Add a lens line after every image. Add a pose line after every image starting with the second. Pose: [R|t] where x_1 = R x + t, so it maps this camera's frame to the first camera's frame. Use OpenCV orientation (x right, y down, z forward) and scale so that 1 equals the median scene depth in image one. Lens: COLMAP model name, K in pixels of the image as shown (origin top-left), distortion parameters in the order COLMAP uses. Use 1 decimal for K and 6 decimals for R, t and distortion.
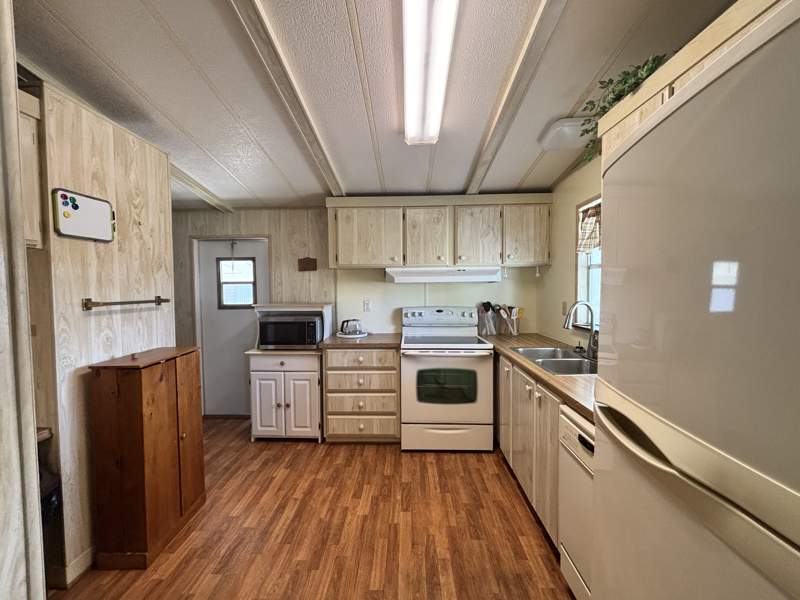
lens RADIAL K [[327.9, 0, 397.3], [0, 327.9, 291.2], [0, 0, 1]] dist [-0.000059, -0.000224]
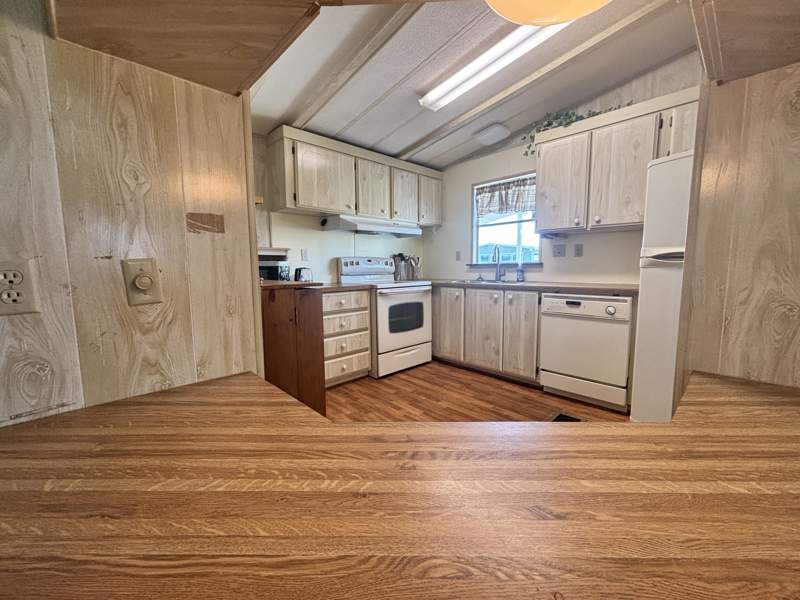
lens RADIAL K [[322.0, 0, 399.3], [0, 322.0, 299.2], [0, 0, 1]] dist [0.000026, -0.000419]
pose [[0.698565, -0.072413, 0.711873, -0.691006], [0.017232, 0.996280, 0.084434, 0.117029], [-0.715339, -0.046716, 0.697214, 0.180408]]
